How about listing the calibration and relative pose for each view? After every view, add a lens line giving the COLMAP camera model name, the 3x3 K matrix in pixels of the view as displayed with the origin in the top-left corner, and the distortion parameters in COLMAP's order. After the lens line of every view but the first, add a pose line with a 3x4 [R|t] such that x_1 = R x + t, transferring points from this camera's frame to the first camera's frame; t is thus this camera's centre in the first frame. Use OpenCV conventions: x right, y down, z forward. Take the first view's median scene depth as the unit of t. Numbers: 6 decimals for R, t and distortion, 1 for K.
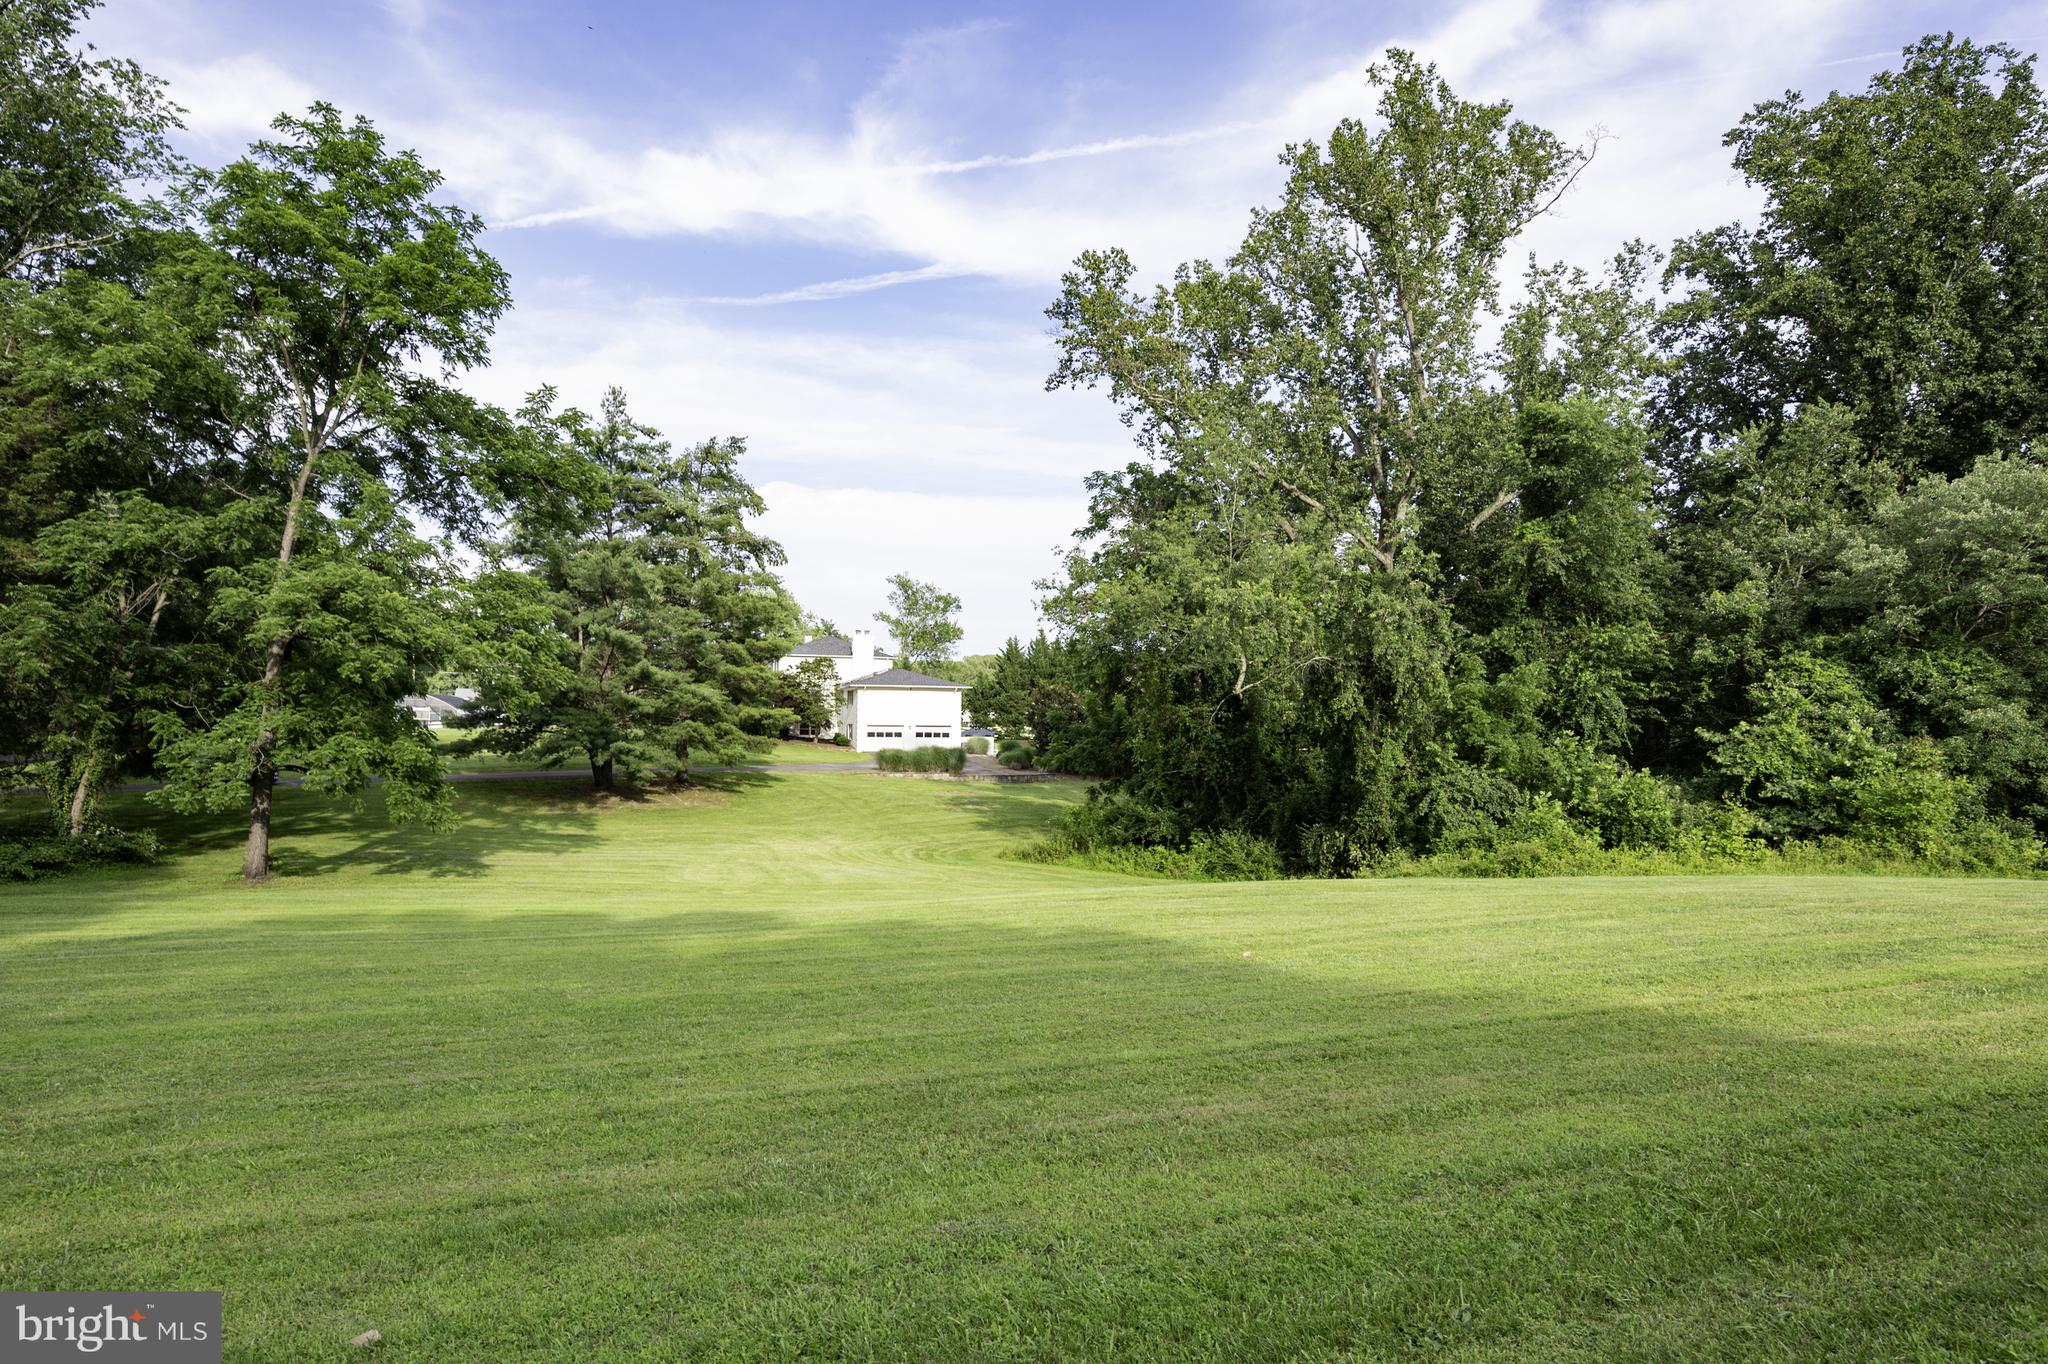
lens RADIAL K [[1257.1, 0, 1023.7], [0, 1257.1, 671.9], [0, 0, 1]] dist [0.004816, 0.000386]
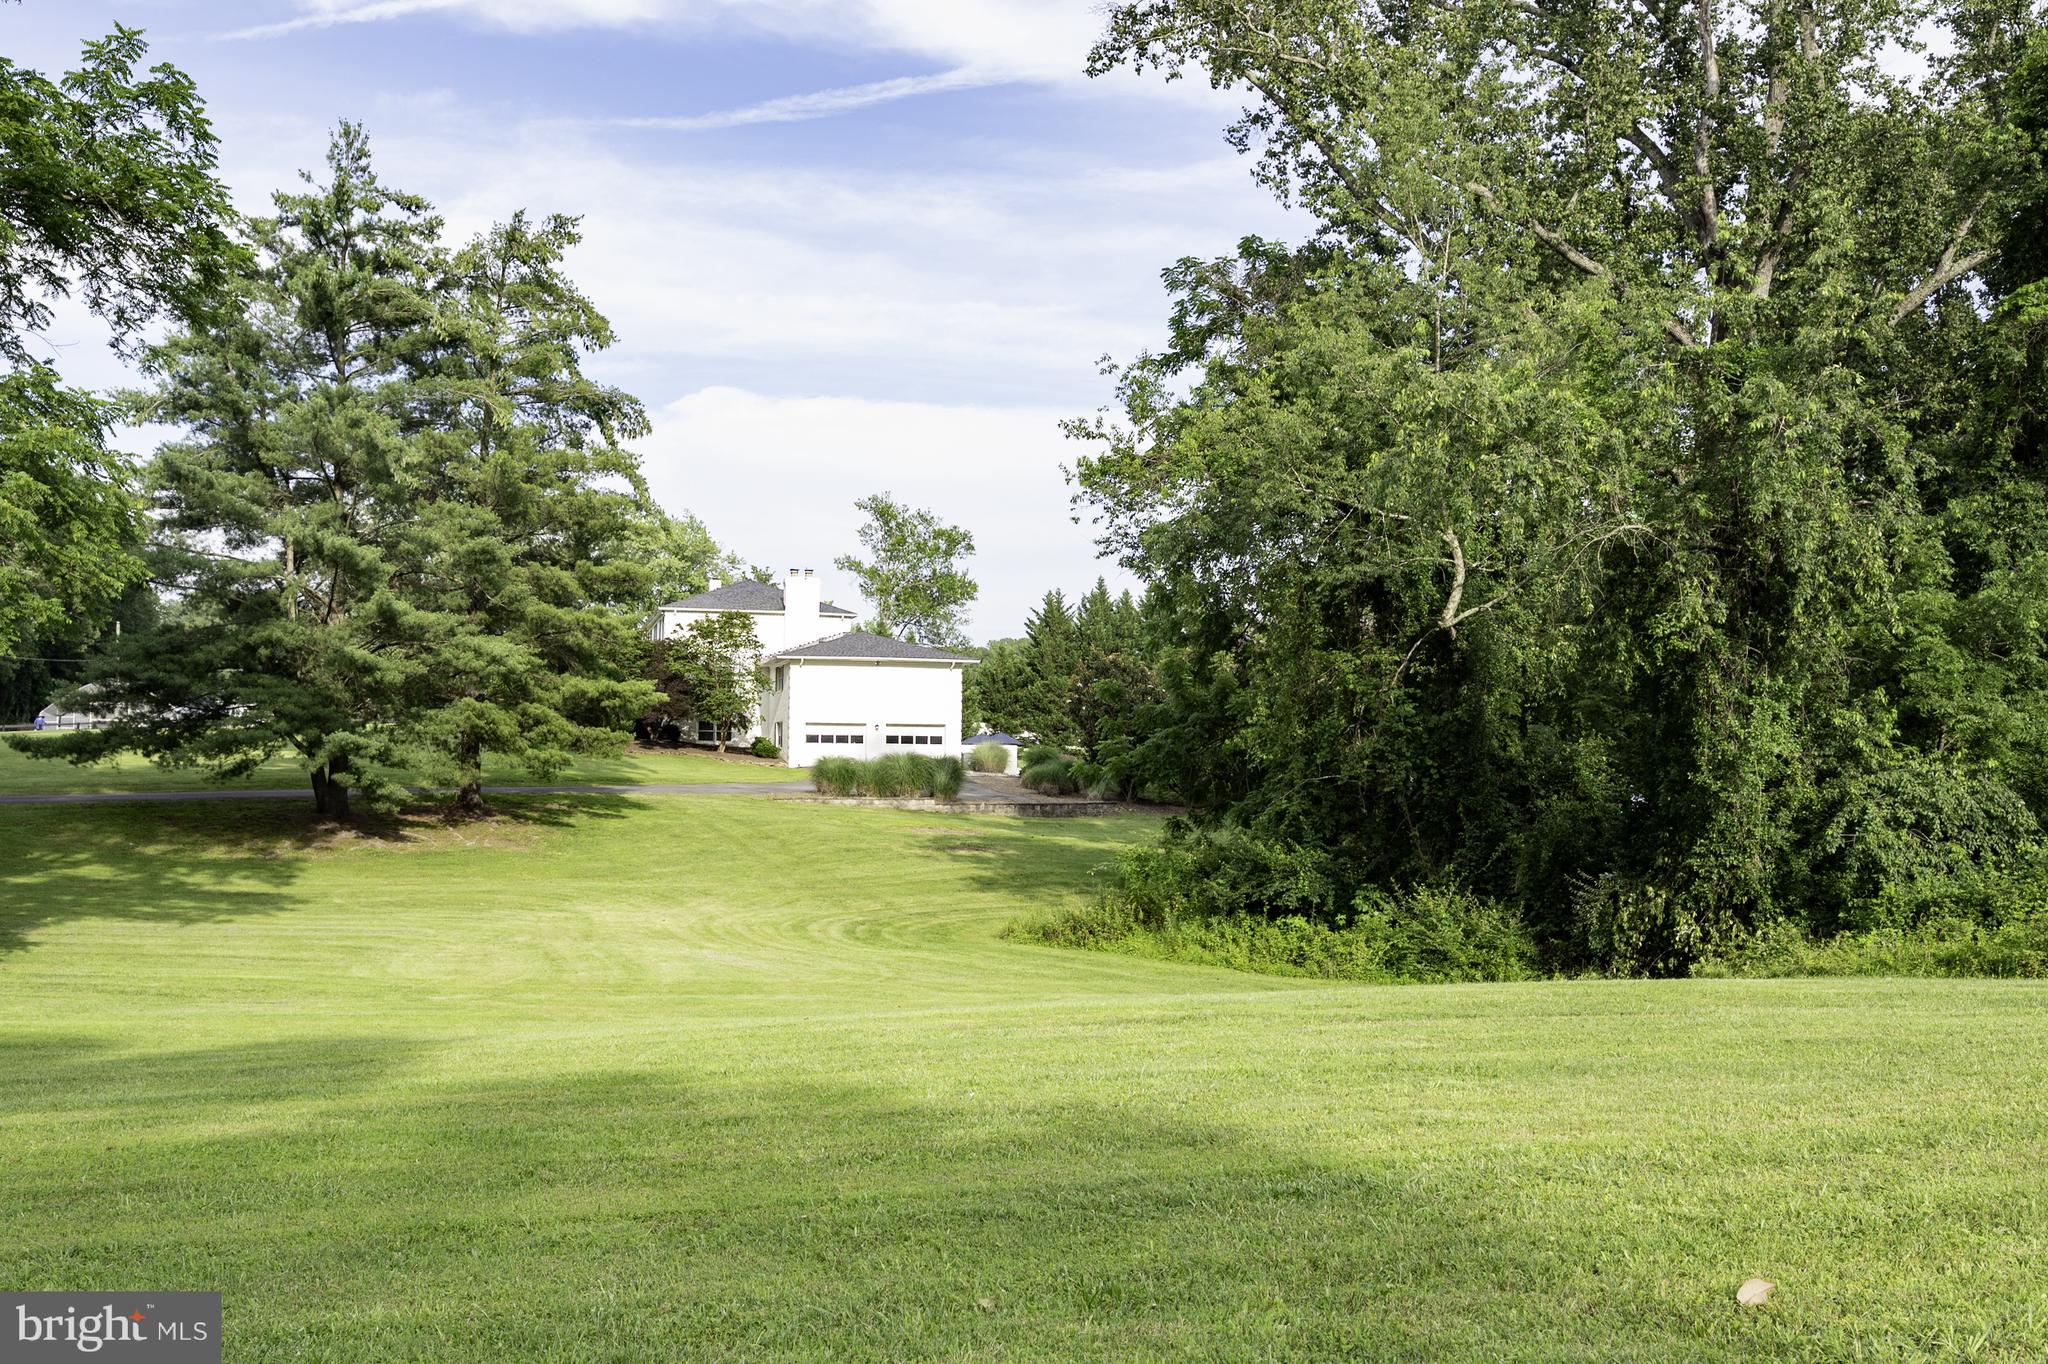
lens RADIAL K [[1878.7, 0, 1009.4], [0, 1878.7, 703.7], [0, 0, 1]] dist [-0.002257, 0.000000]
pose [[0.999205, 0.001436, -0.039843, 0.014329], [-0.000759, 0.999855, 0.016993, 0.027742], [0.039862, -0.016949, 0.999061, 0.160733]]
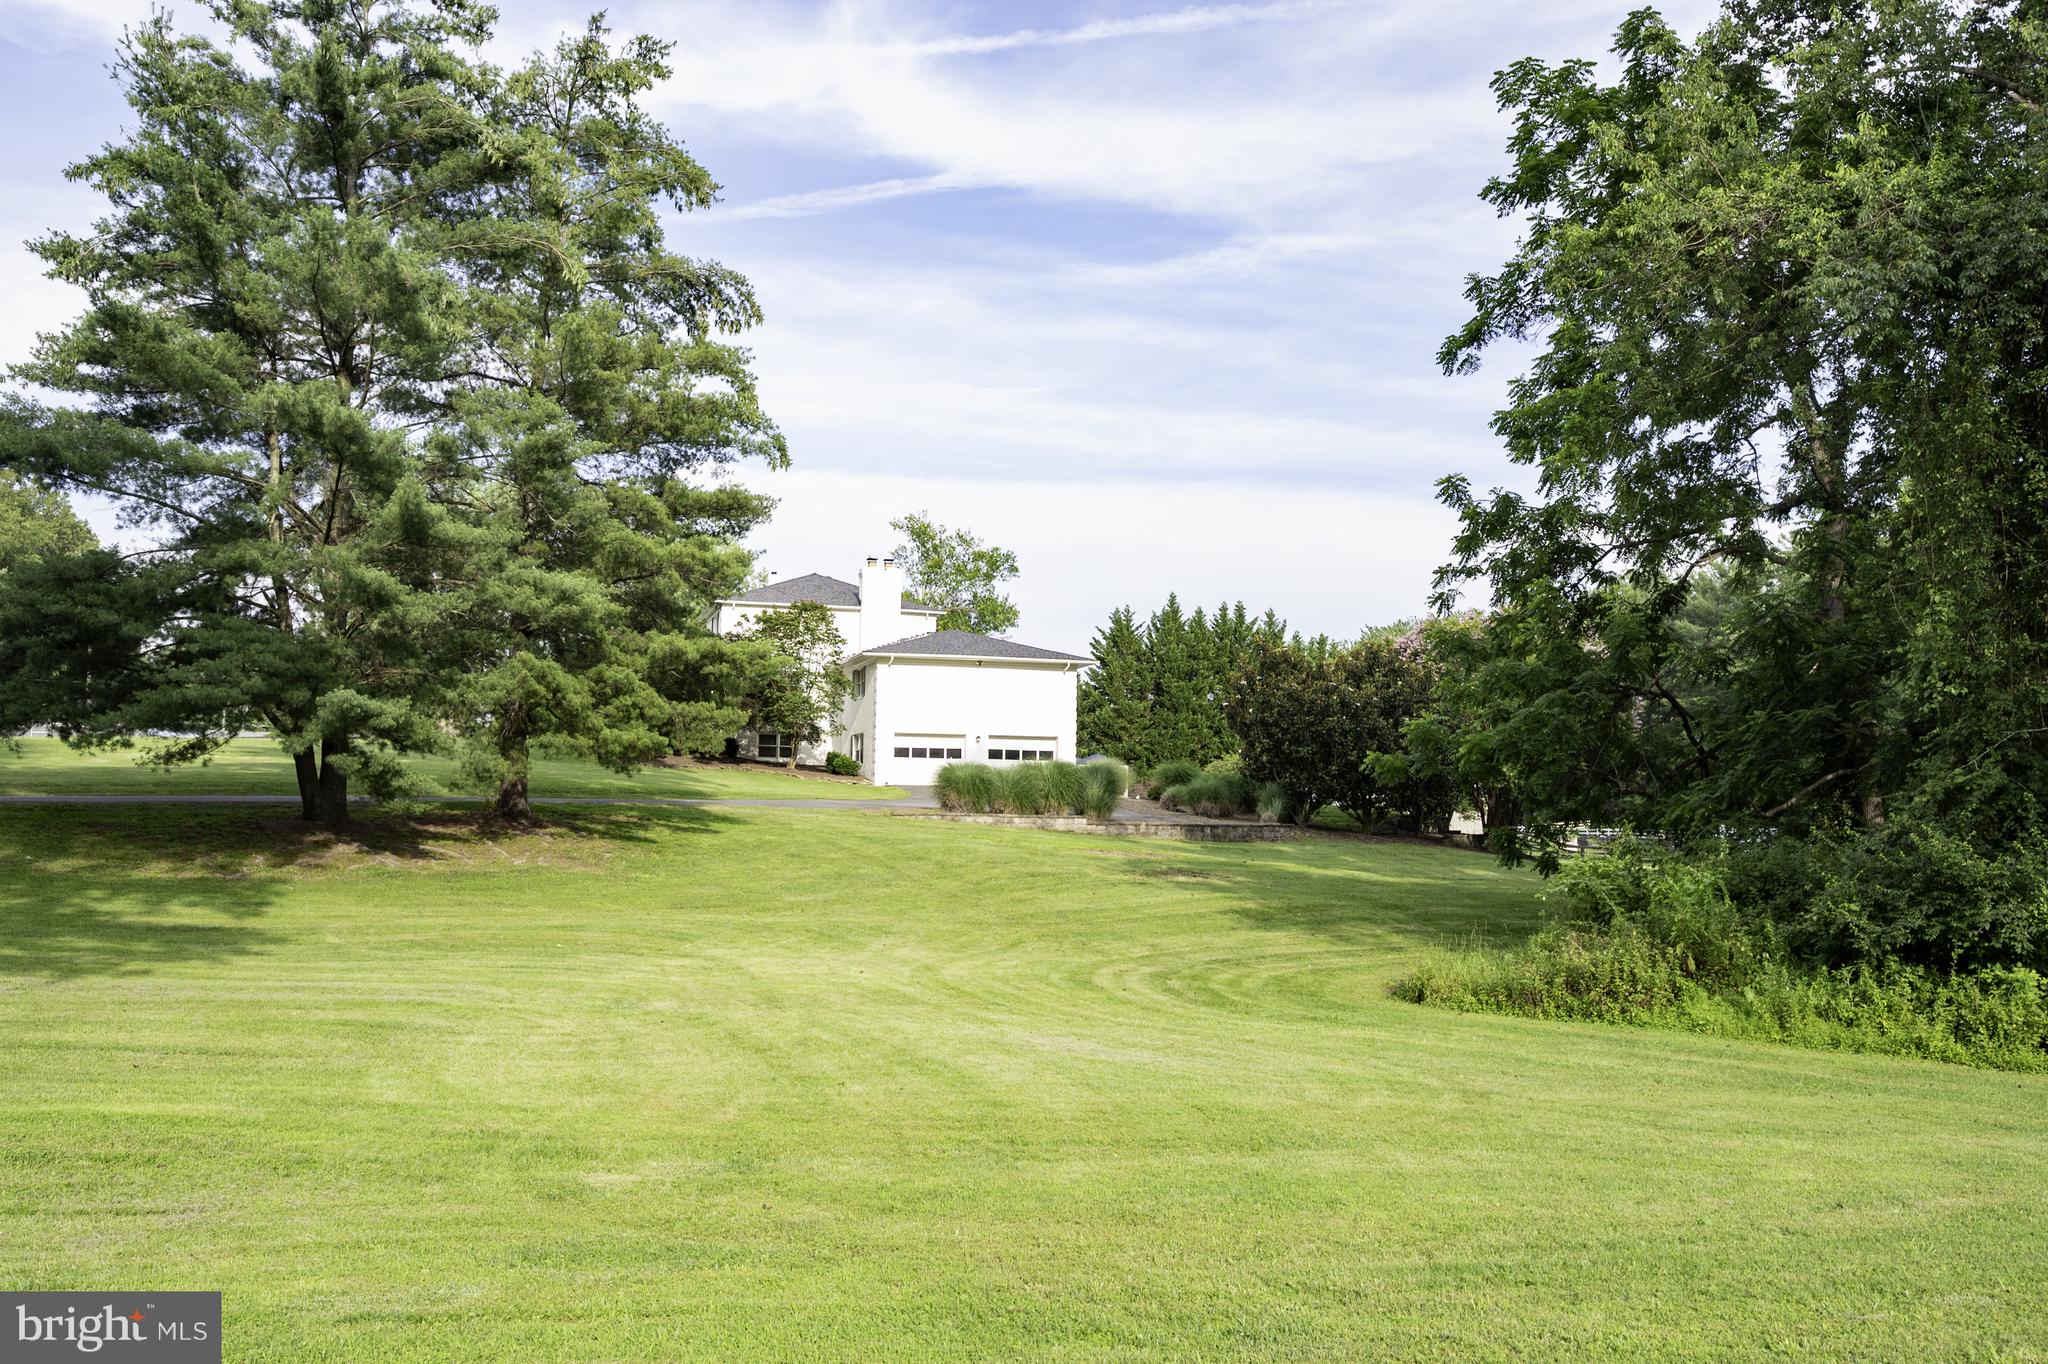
lens RADIAL K [[1761.8, 0, 1025.2], [0, 1761.8, 682.1], [0, 0, 1]] dist [-0.022598, 0.021617]
pose [[0.999965, 0.006242, -0.005575, -0.106675], [-0.006403, 0.999548, -0.029384, 0.066313], [0.005389, 0.029418, 0.999553, 0.453850]]
